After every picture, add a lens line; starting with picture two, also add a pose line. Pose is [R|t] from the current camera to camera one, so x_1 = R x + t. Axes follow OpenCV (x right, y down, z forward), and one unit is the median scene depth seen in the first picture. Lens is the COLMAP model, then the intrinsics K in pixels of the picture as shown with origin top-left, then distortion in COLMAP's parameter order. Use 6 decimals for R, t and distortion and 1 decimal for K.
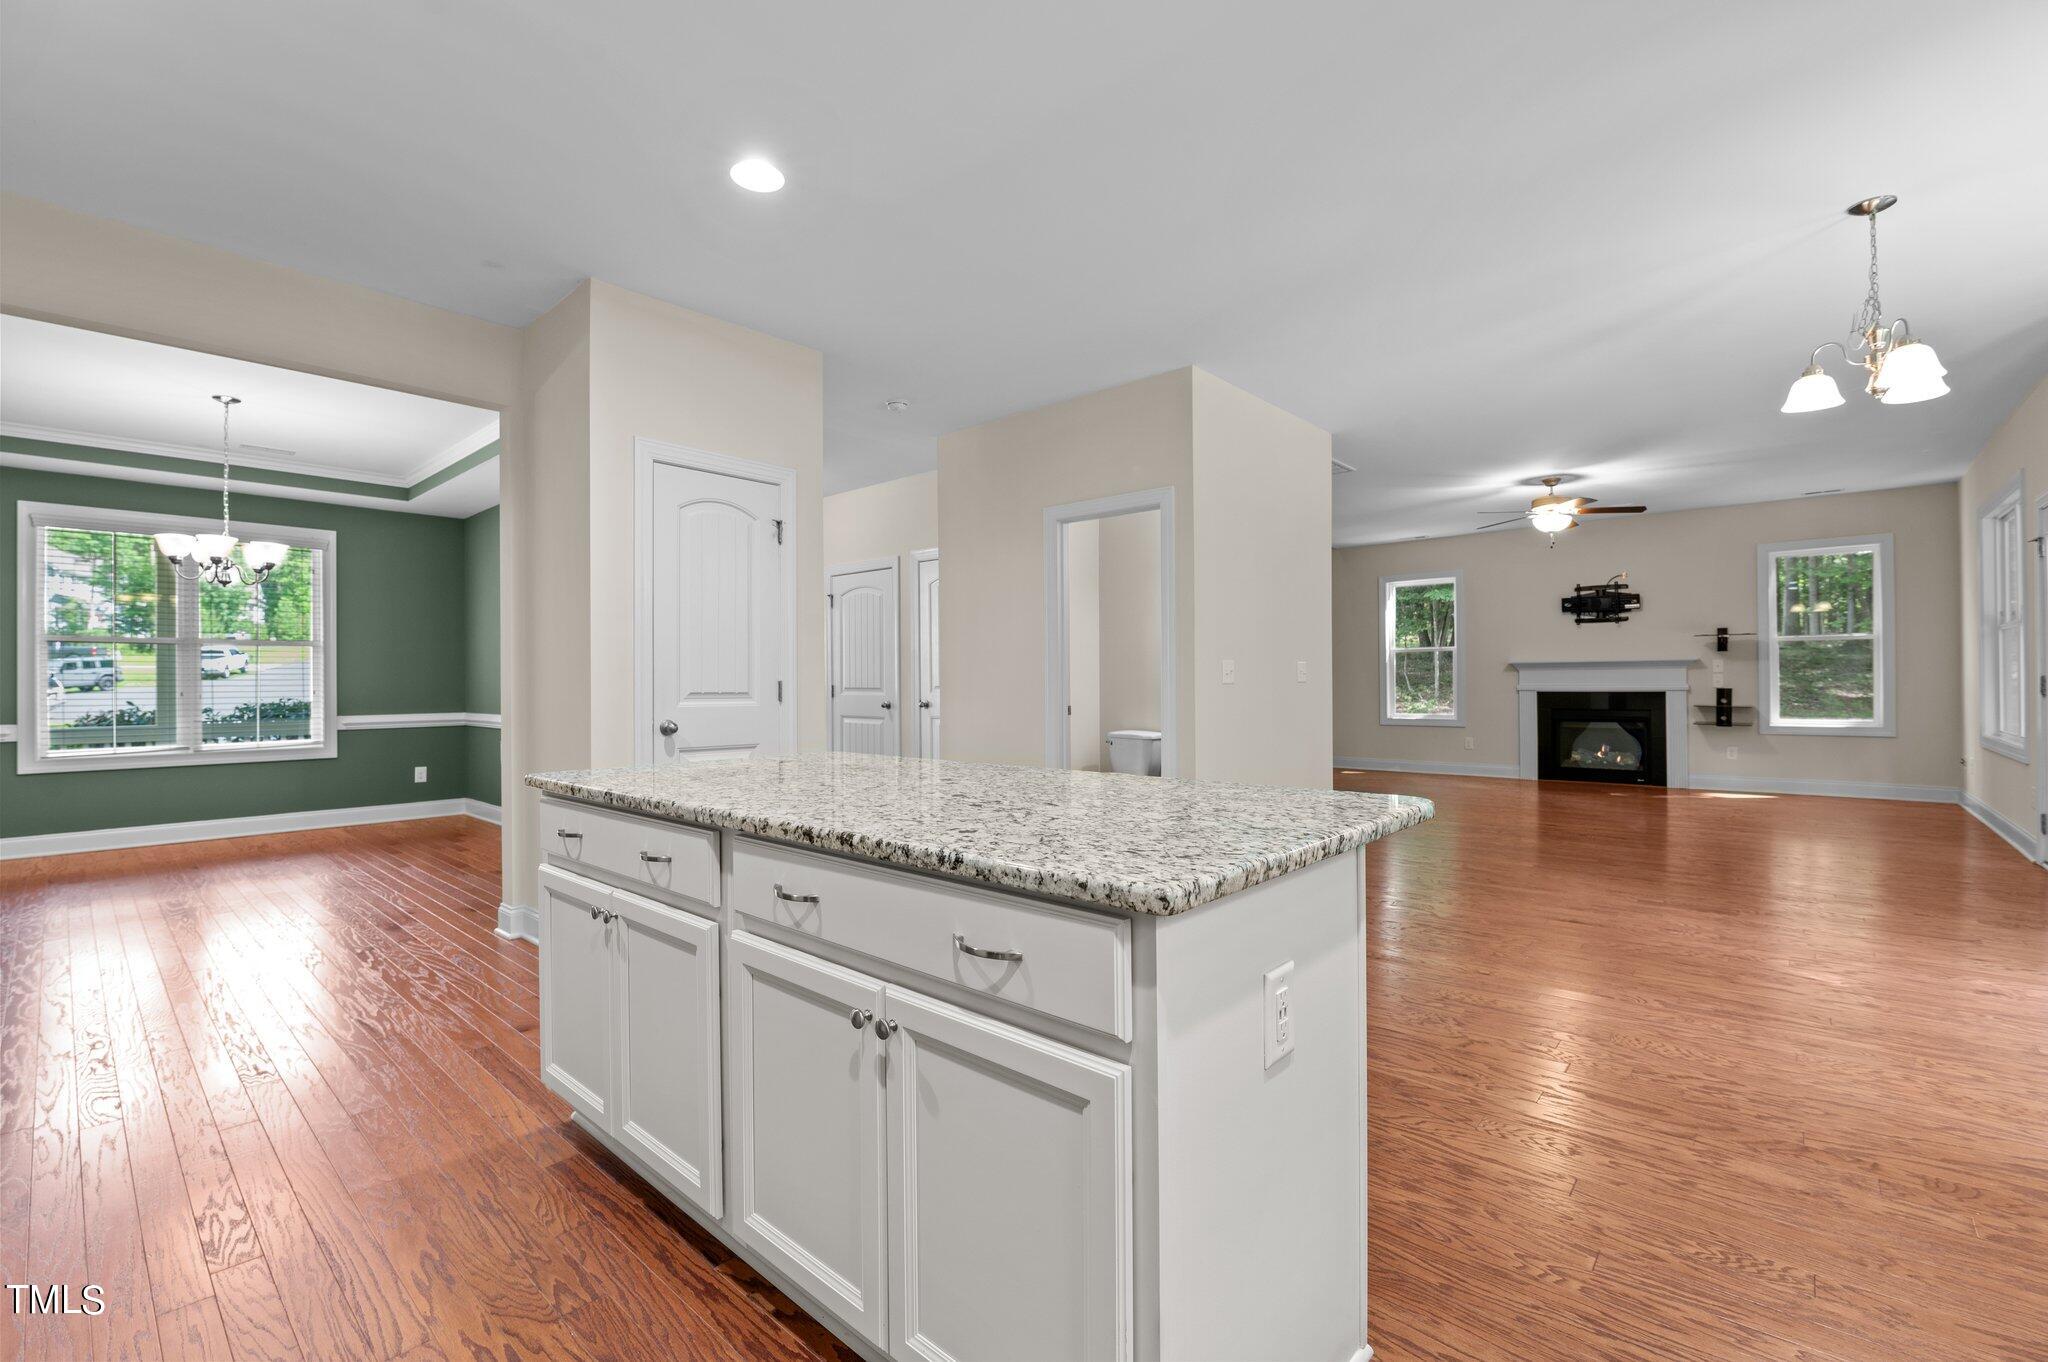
lens RADIAL K [[885.9, 0, 999.8], [0, 885.9, 679.2], [0, 0, 1]] dist [-0.010809, -0.004732]
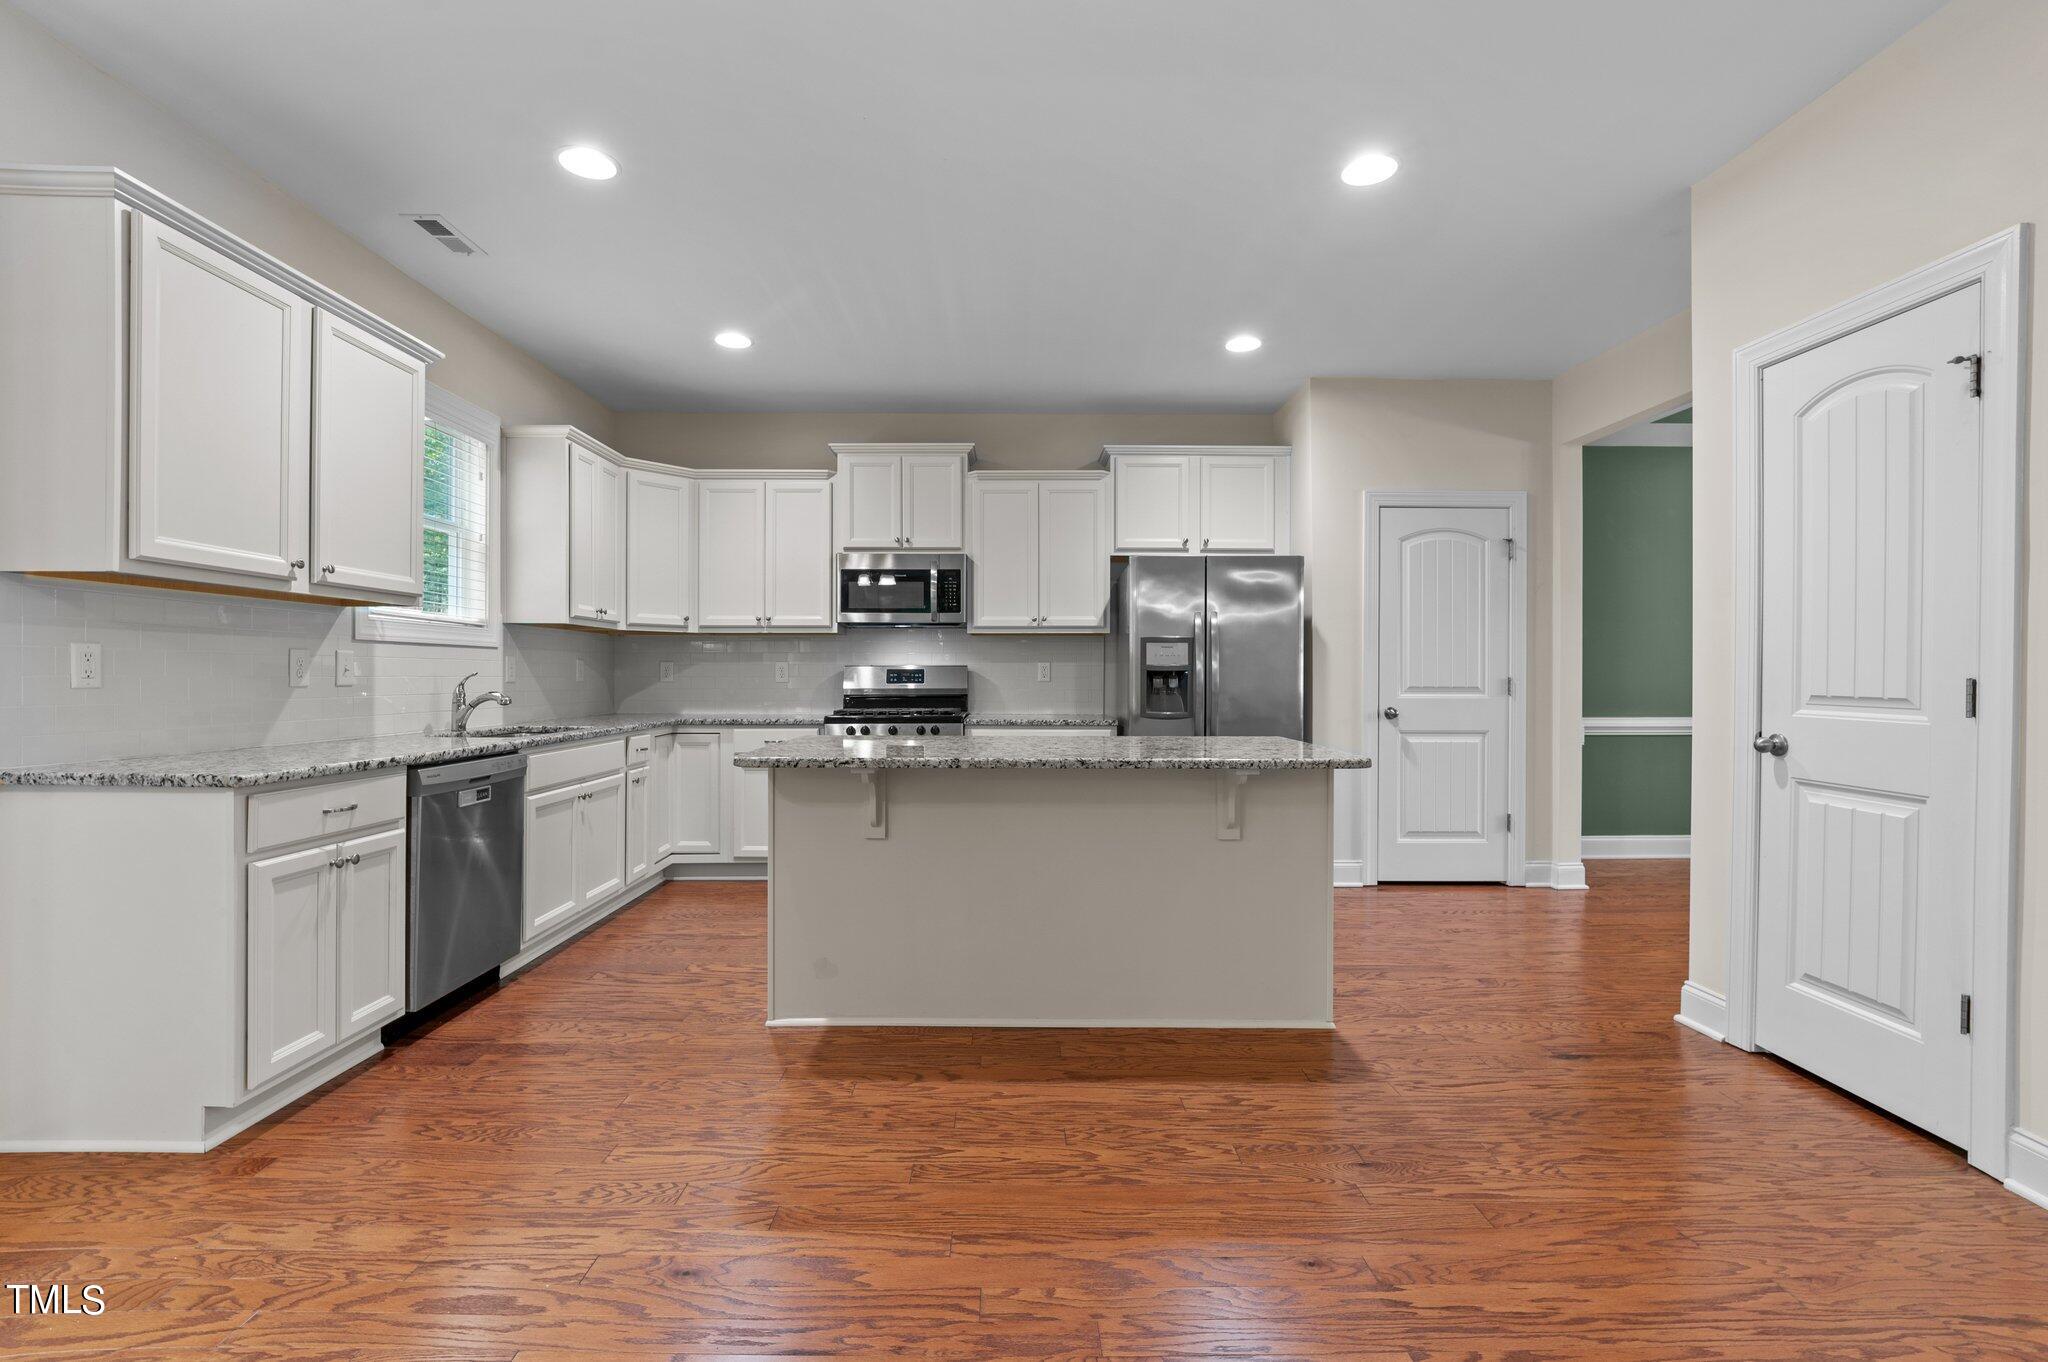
lens RADIAL K [[885.9, 0, 1011.5], [0, 885.9, 677.8], [0, 0, 1]] dist [-0.010809, -0.004732]
pose [[-0.736273, 0.008035, -0.676637, 0.258708], [0.005302, 0.999967, 0.006105, -0.002435], [0.676664, 0.000907, -0.736292, 0.540555]]
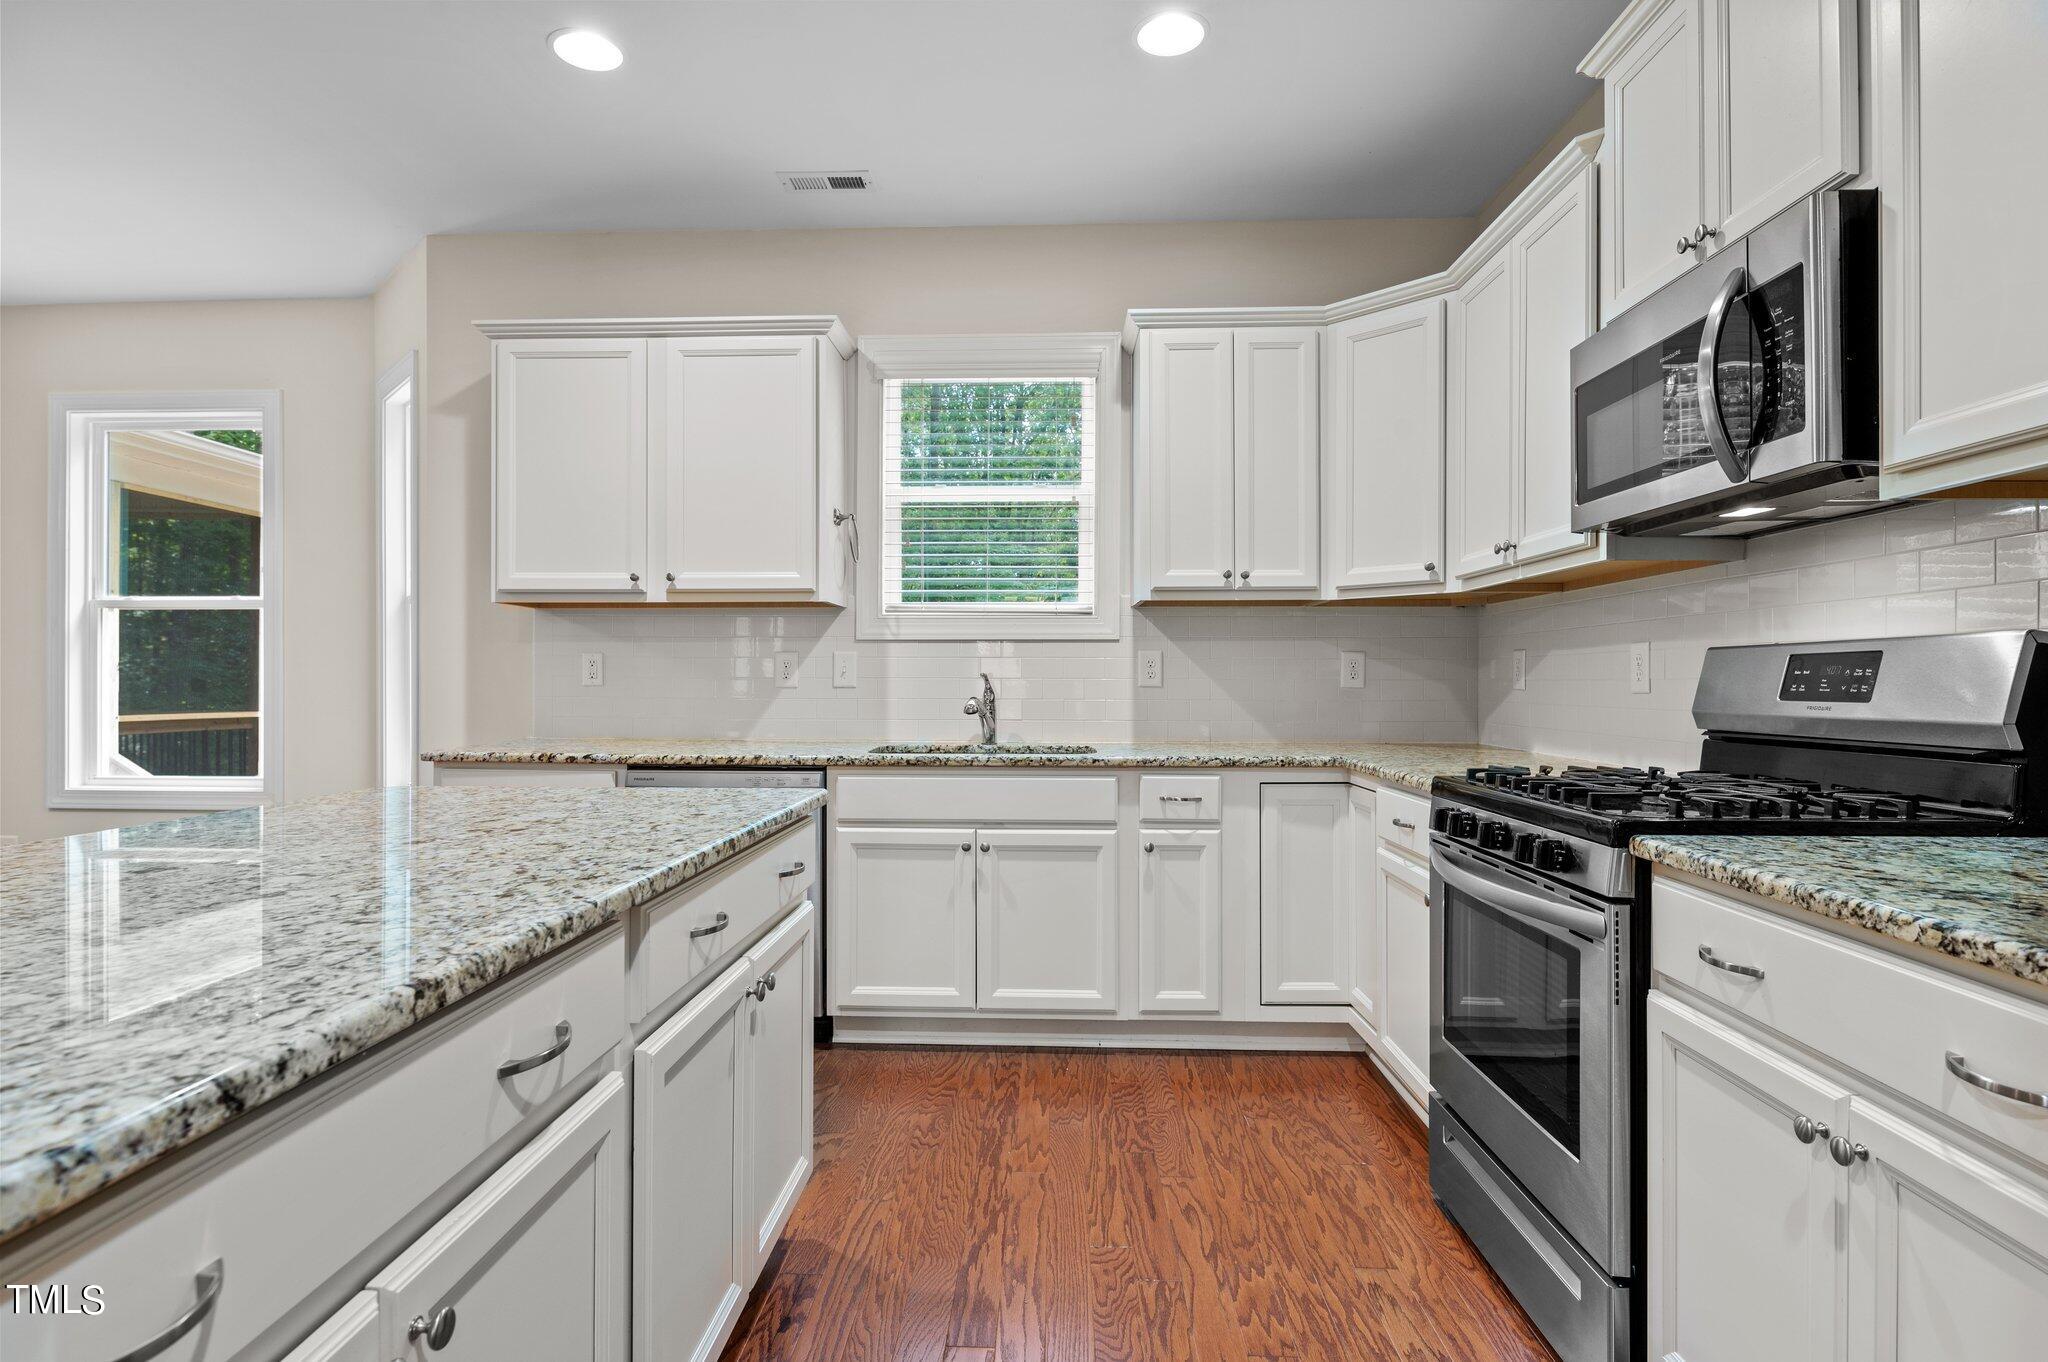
lens RADIAL K [[1027.8, 0, 1011.3], [0, 1027.8, 681.0], [0, 0, 1]] dist [0.003975, 0.001077]
pose [[-0.642799, 0.005630, 0.766015, -0.221822], [0.000345, 0.999975, -0.007060, 0.002674], [-0.766035, -0.004274, -0.642784, 0.266972]]
